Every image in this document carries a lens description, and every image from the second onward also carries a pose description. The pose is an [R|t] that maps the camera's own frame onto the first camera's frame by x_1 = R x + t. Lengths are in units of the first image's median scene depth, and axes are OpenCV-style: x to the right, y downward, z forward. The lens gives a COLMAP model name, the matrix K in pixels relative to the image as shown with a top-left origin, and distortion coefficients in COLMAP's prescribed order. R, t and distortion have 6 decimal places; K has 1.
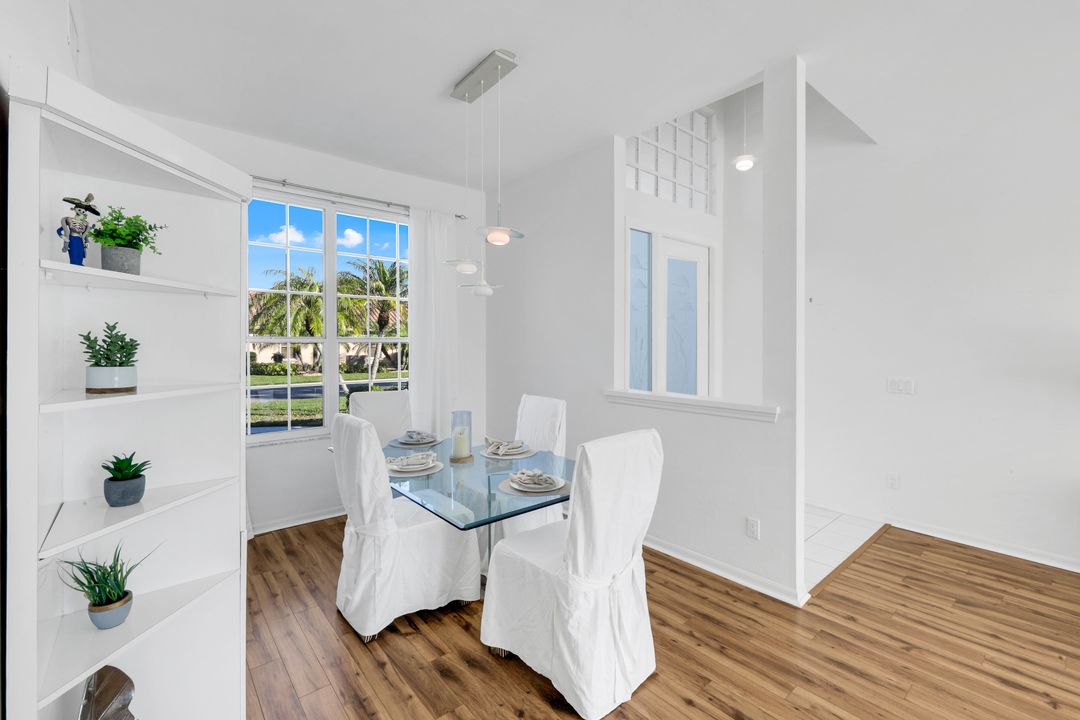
lens RADIAL K [[458.3, 0, 542.7], [0, 458.3, 354.7], [0, 0, 1]] dist [0.002492, 0.000134]
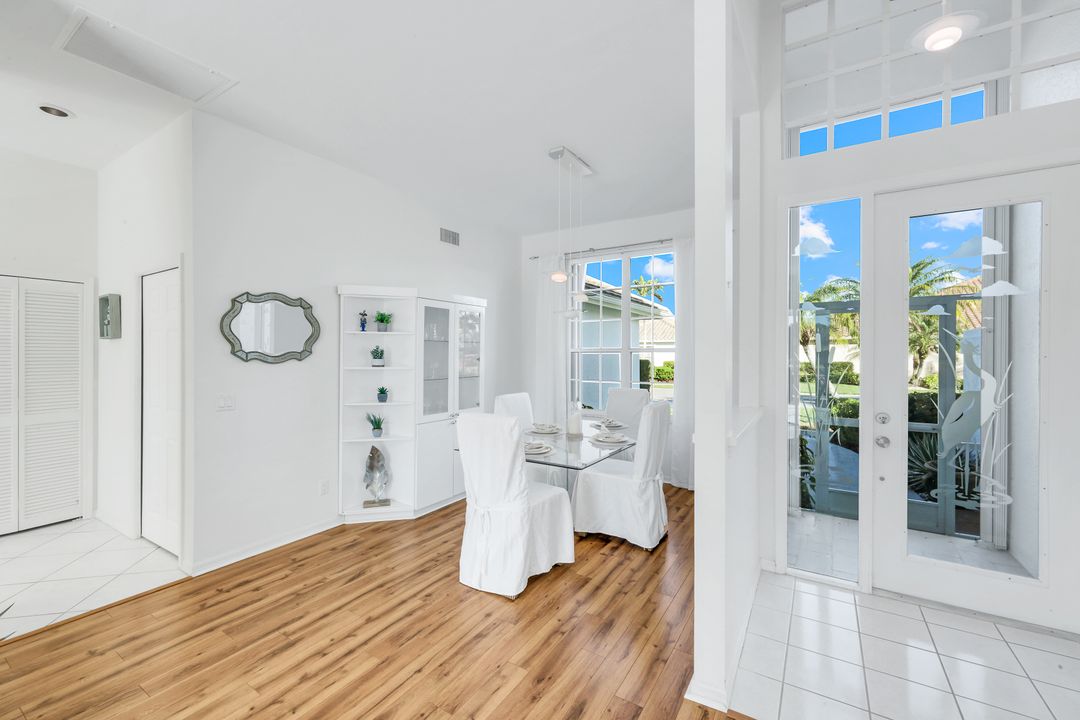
lens RADIAL K [[444.8, 0, 541.3], [0, 444.8, 356.0], [0, 0, 1]] dist [-0.000897, -0.000379]
pose [[0.296915, -0.000663, -0.954904, 1.582390], [-0.023098, 0.999702, -0.007876, 0.002818], [0.954625, 0.024395, 0.296811, 0.727458]]
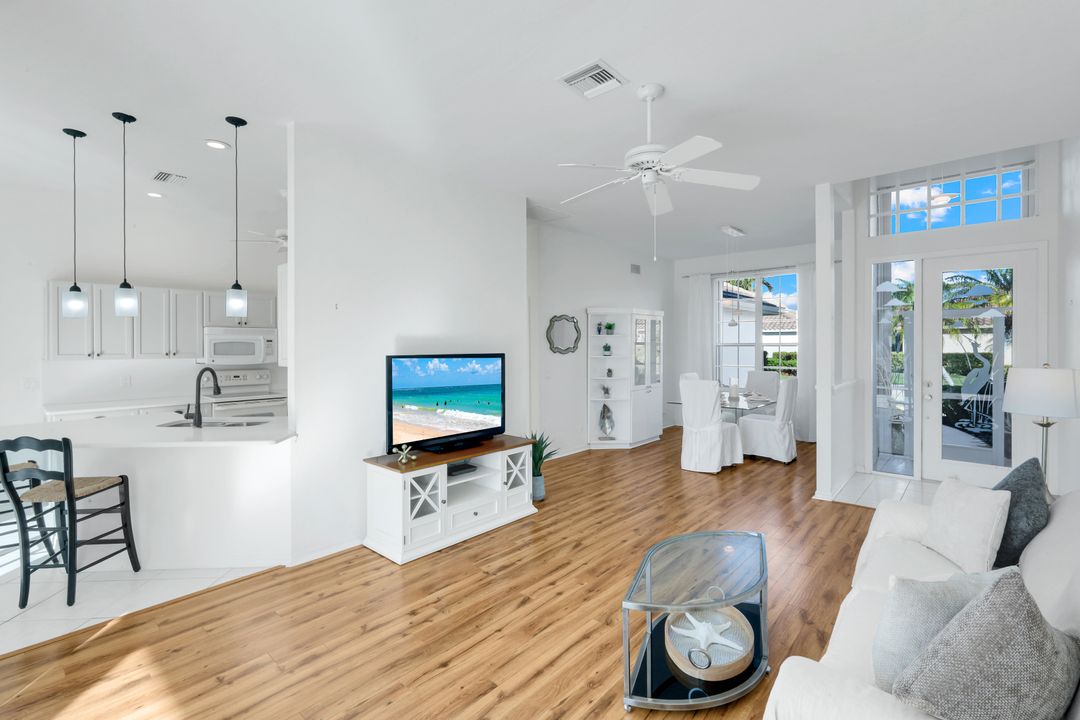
lens RADIAL K [[489.2, 0, 544.6], [0, 489.2, 346.0], [0, 0, 1]] dist [0.004908, 0.000401]
pose [[0.141038, -0.002325, -0.990001, 3.007819], [-0.021660, 0.999751, -0.005434, 0.008510], [0.989767, 0.022210, 0.140952, -0.369267]]
